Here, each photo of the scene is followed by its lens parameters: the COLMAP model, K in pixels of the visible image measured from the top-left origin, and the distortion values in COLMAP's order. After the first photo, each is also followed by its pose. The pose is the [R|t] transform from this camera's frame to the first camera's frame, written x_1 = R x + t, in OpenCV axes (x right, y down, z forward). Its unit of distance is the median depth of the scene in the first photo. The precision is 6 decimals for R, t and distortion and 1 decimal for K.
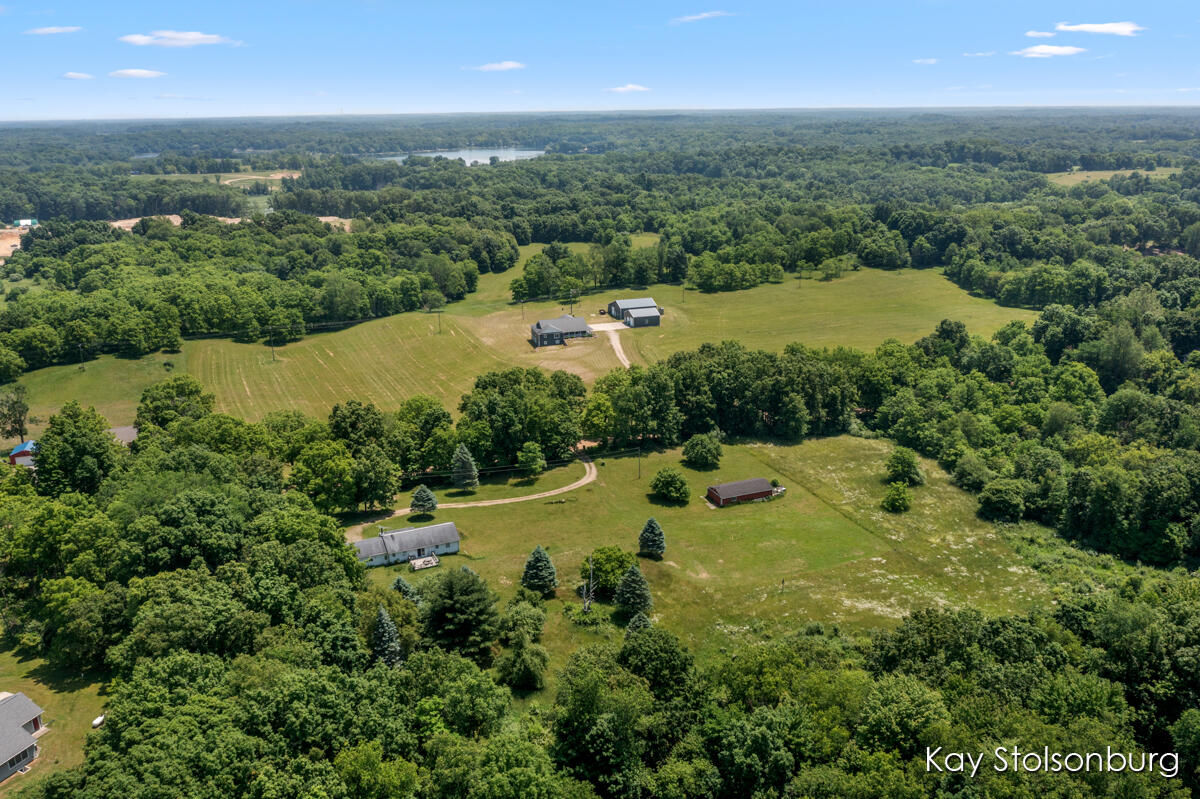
lens RADIAL K [[943.0, 0, 600.0], [0, 943.0, 399.5], [0, 0, 1]] dist [-0.021078, 0.002604]
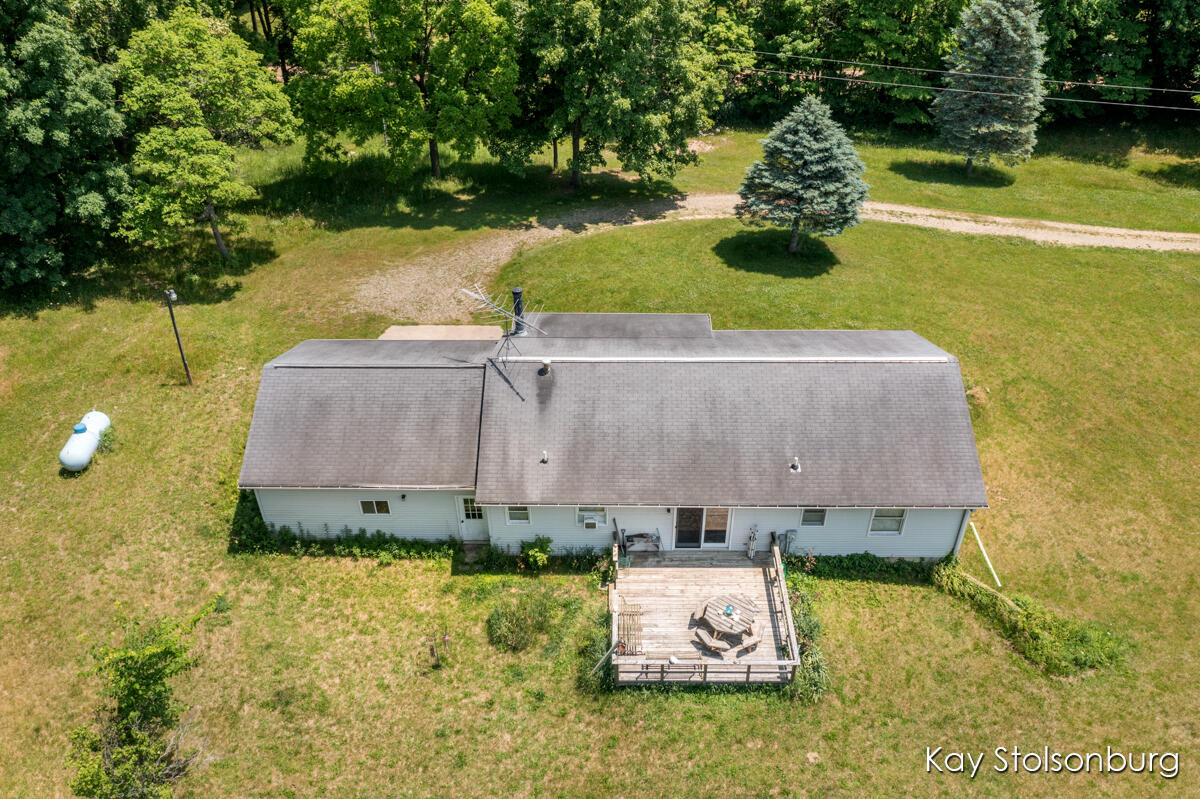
lens RADIAL K [[941.8, 0, 600.0], [0, 941.8, 399.5], [0, 0, 1]] dist [-0.026074, -0.003725]
pose [[0.902006, 0.261662, -0.343391, -0.078562], [-0.127374, 0.921286, 0.367433, 0.045143], [0.412505, -0.287688, 0.864335, 0.431741]]
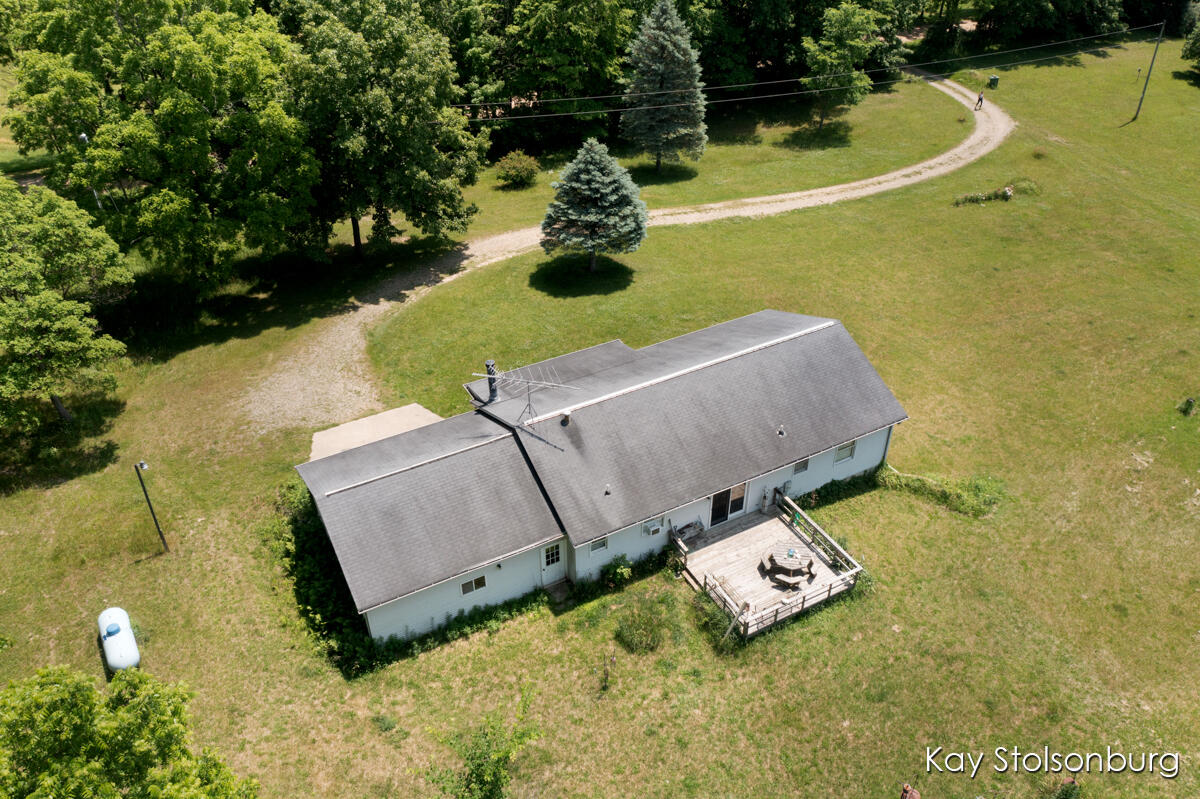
lens RADIAL K [[941.8, 0, 600.0], [0, 941.8, 399.5], [0, 0, 1]] dist [-0.026074, -0.003725]
pose [[0.997638, -0.034157, 0.059597, -0.111814], [0.012547, 0.943623, 0.330784, 0.040594], [-0.067536, -0.329255, 0.941823, 0.413891]]
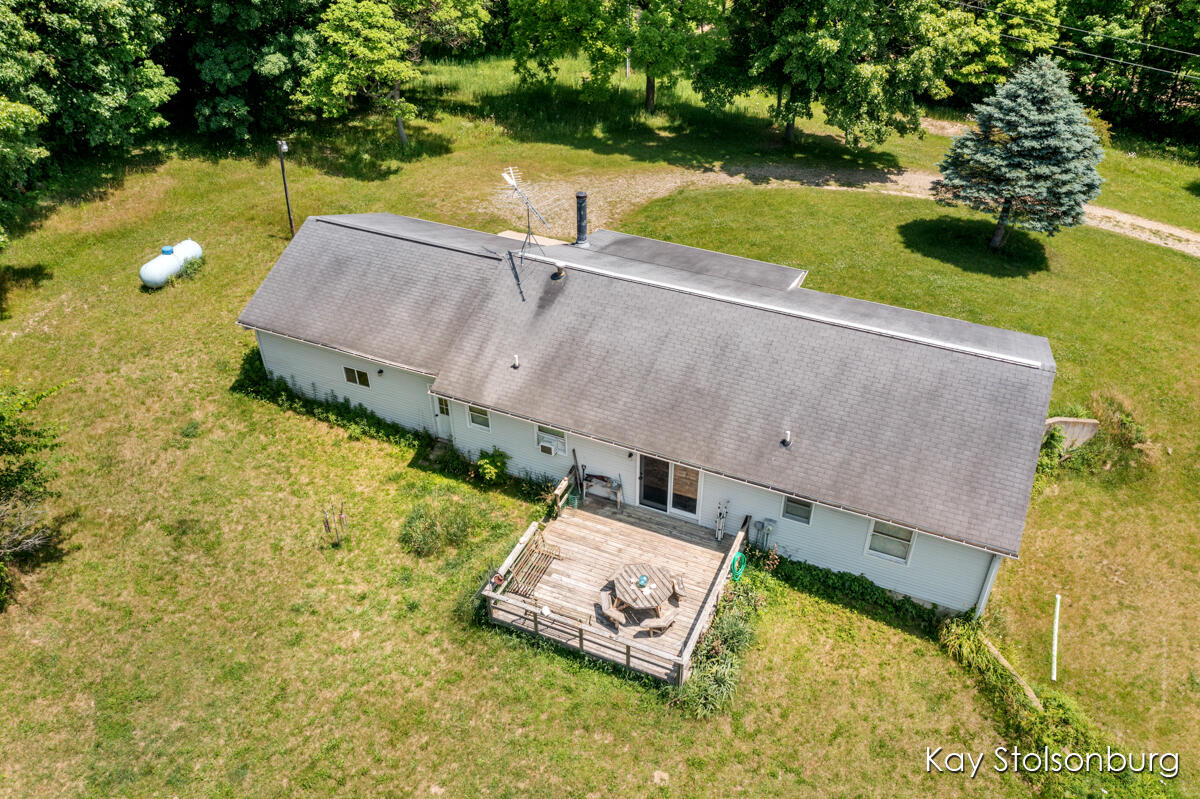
lens RADIAL K [[943.0, 0, 600.0], [0, 943.0, 399.5], [0, 0, 1]] dist [-0.021078, 0.002604]
pose [[0.658419, 0.455906, -0.598861, -0.062233], [-0.220442, 0.877586, 0.425732, 0.049830], [0.719646, -0.148296, 0.678320, 0.451273]]
